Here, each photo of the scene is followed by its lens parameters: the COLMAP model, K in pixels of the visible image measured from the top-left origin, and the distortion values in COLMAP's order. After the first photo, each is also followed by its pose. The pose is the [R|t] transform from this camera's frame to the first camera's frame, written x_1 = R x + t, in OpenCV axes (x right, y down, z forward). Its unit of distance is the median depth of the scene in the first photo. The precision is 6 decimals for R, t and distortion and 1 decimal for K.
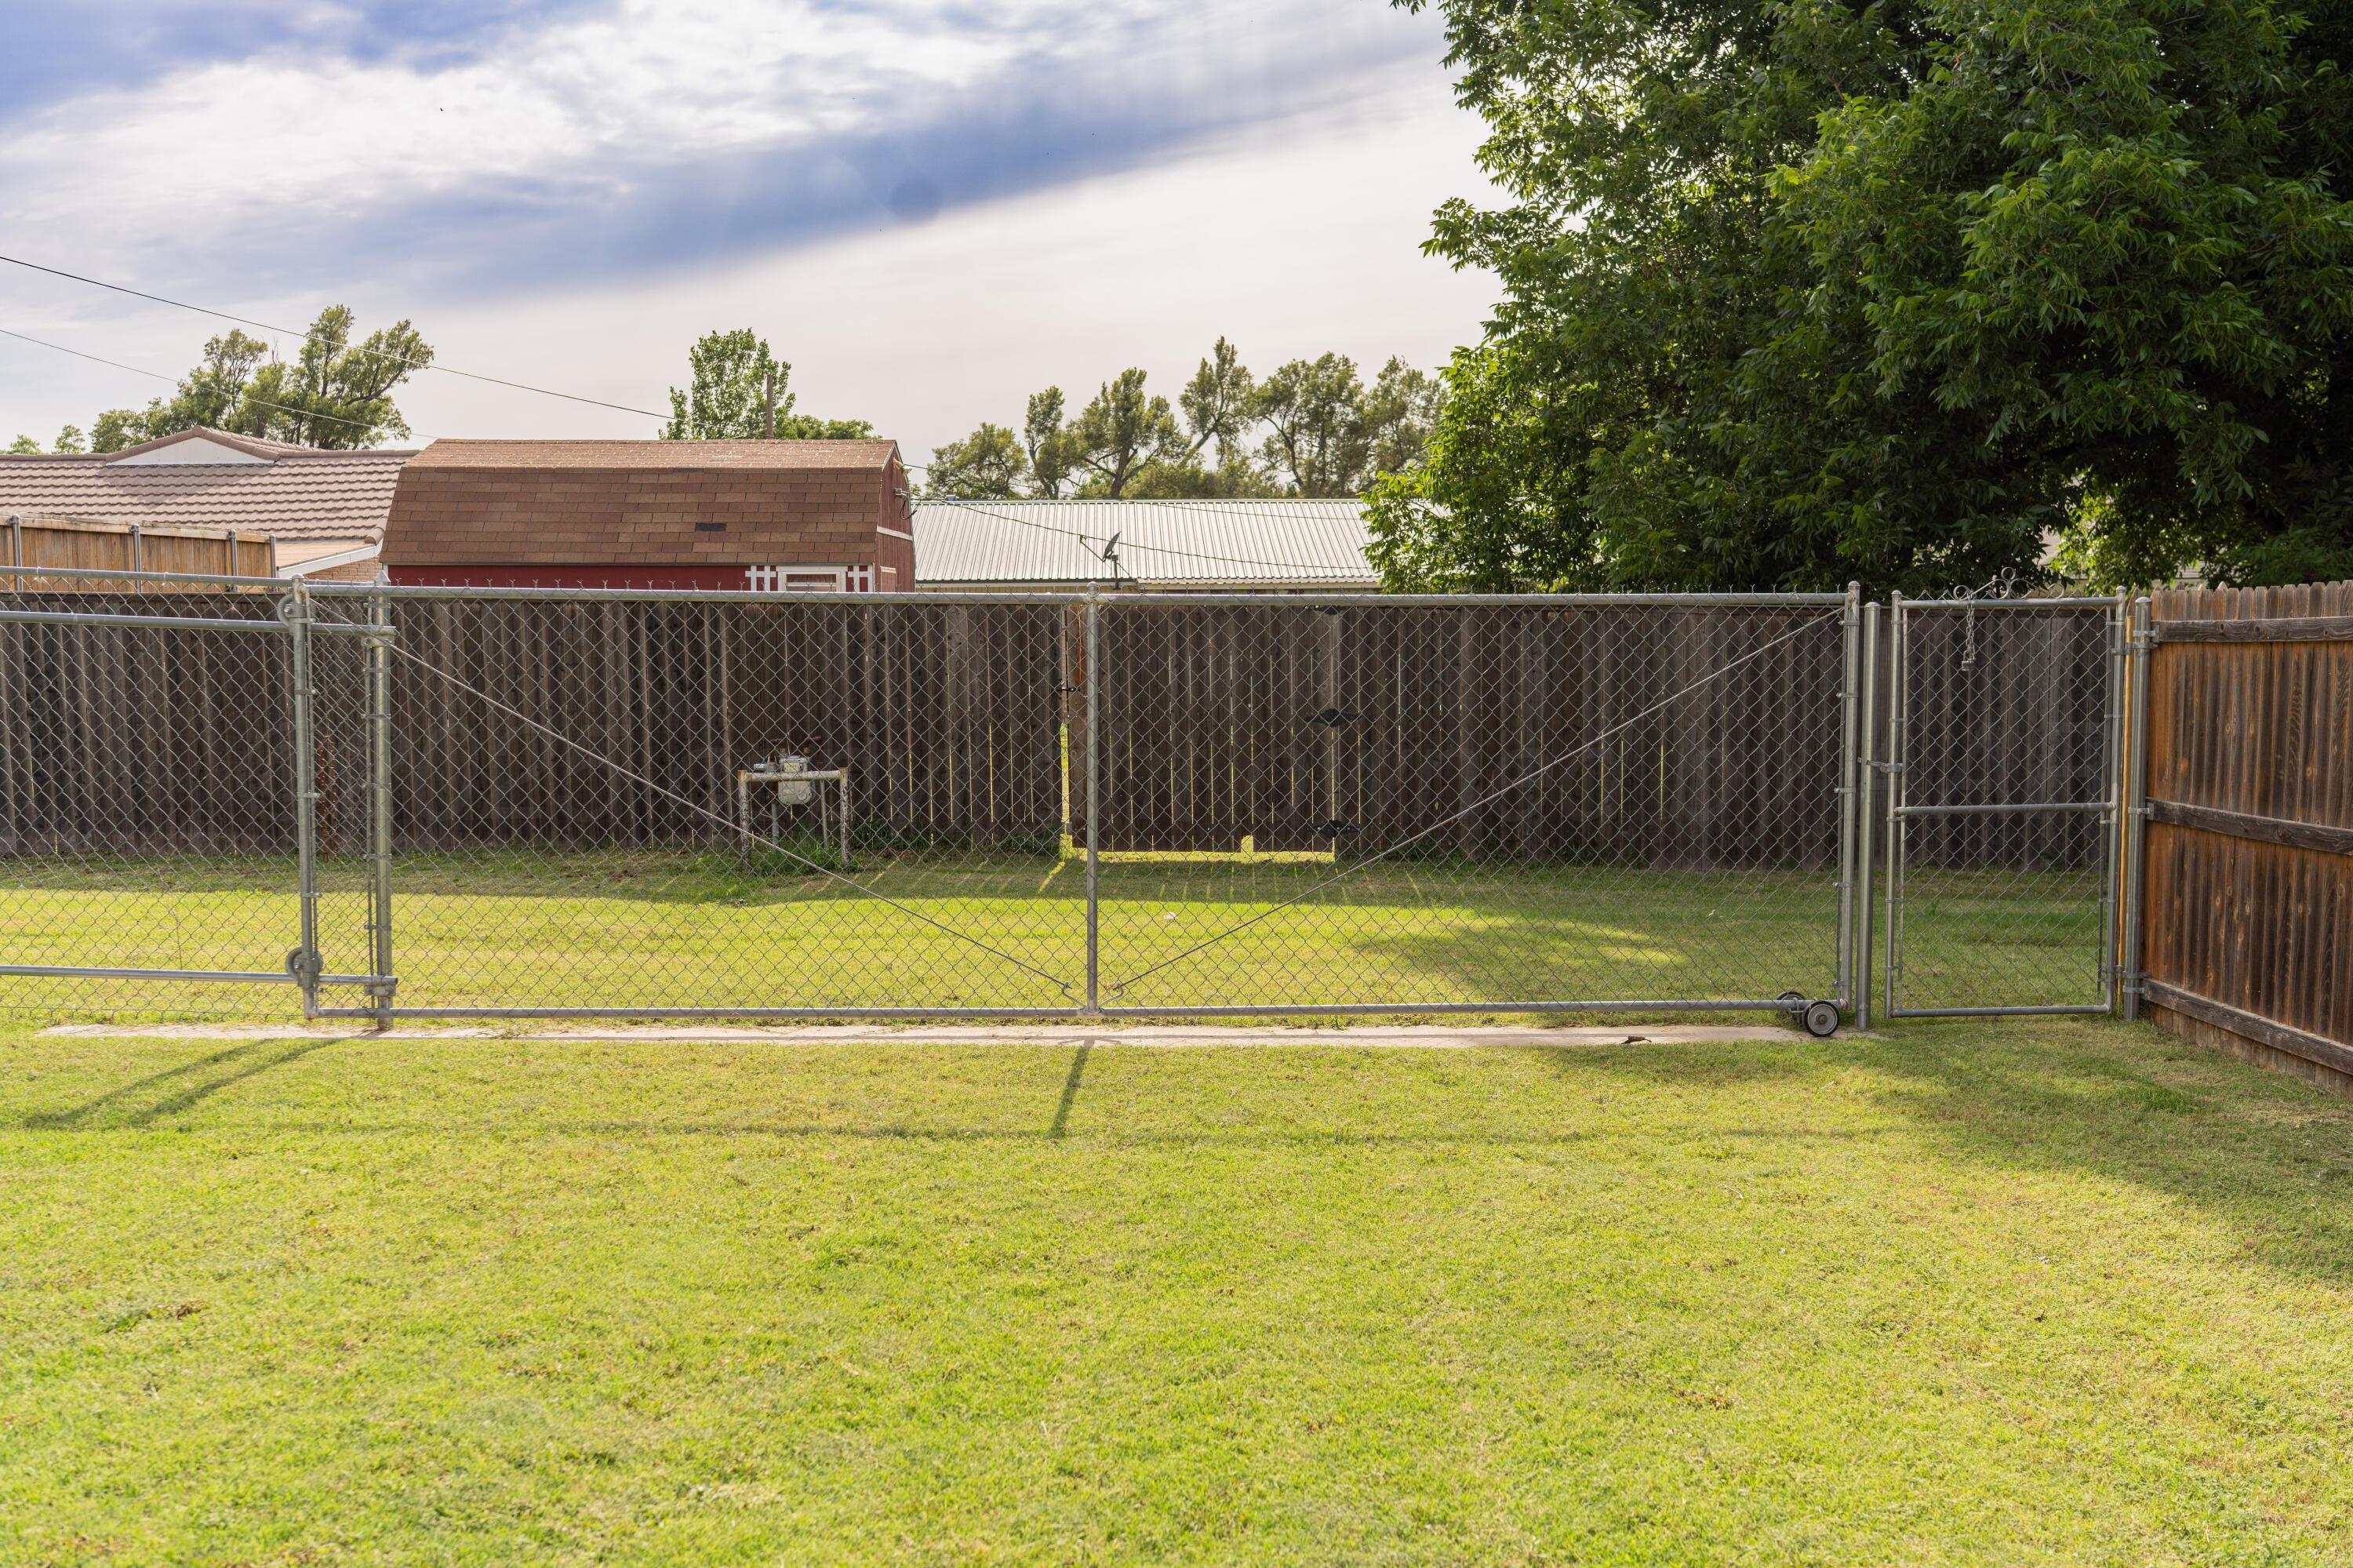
lens RADIAL K [[2289.5, 0, 1107.6], [0, 2289.5, 793.6], [0, 0, 1]] dist [-0.029261, 0.000000]
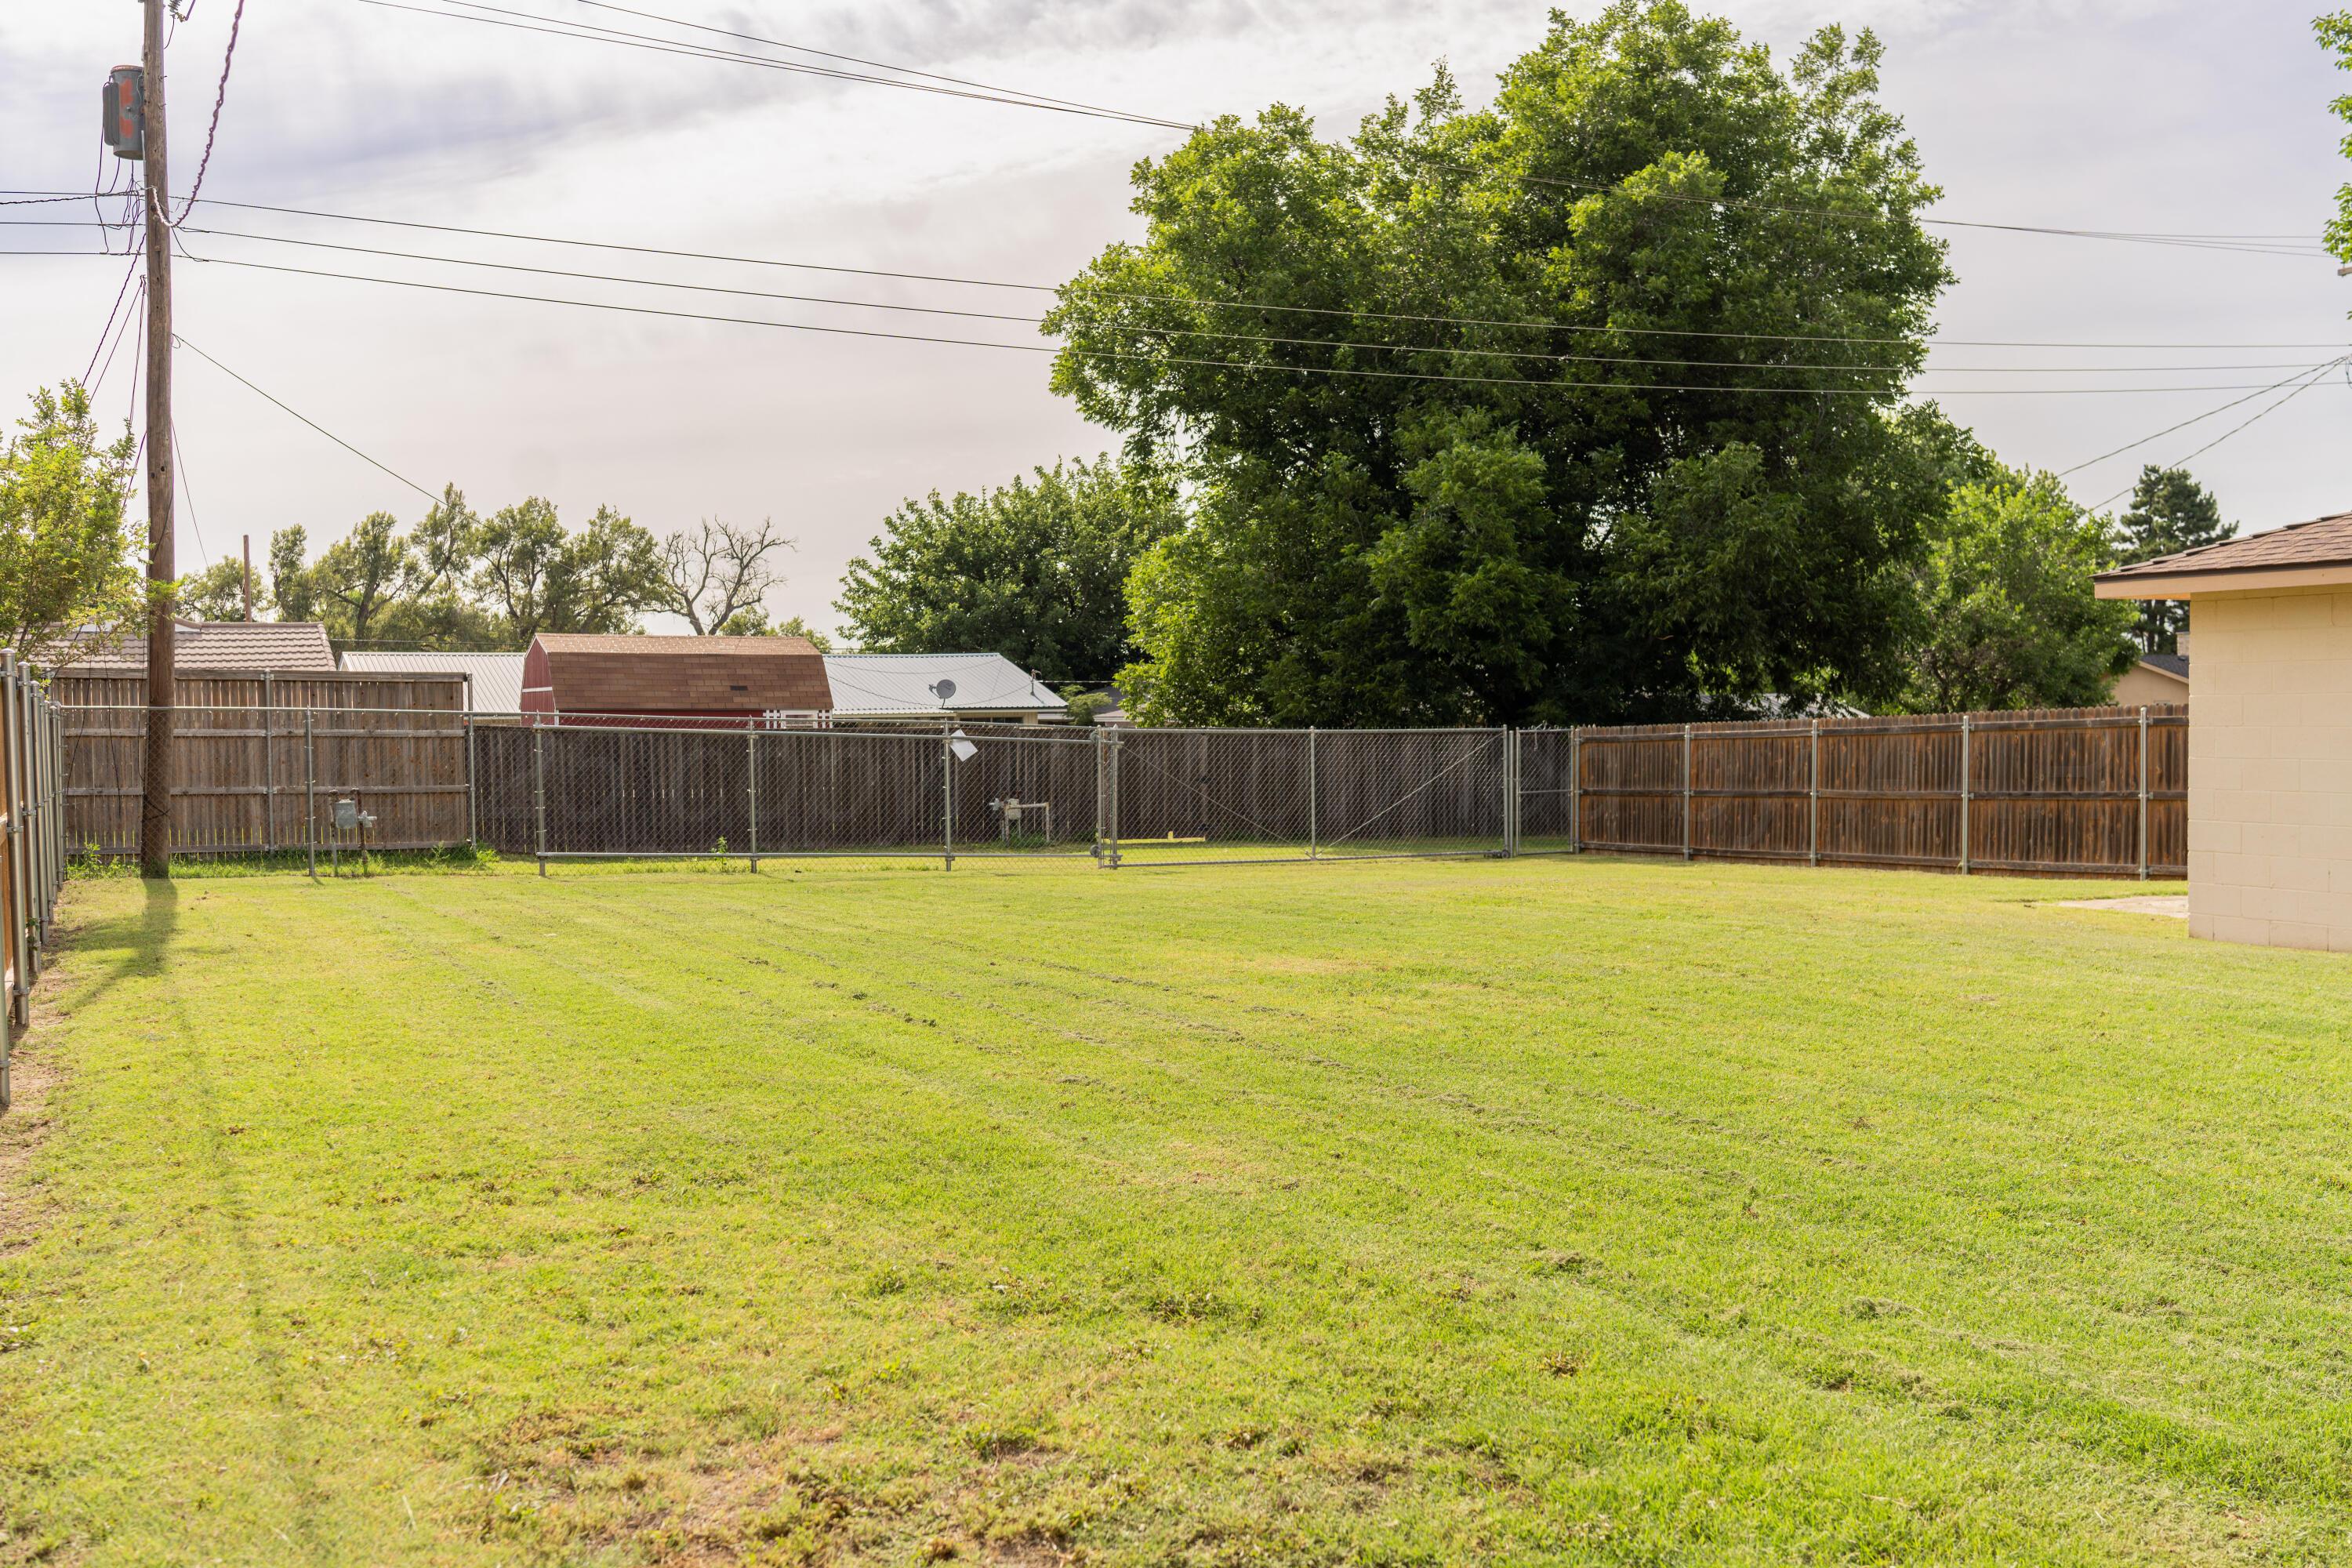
lens RADIAL K [[2288.4, 0, 1177.1], [0, 2288.4, 770.1], [0, 0, 1]] dist [-0.029261, 0.000000]
pose [[0.897283, -0.015020, 0.441200, -0.625301], [0.041437, 0.997874, -0.050300, 0.047942], [-0.439507, 0.063416, 0.895998, -0.708080]]
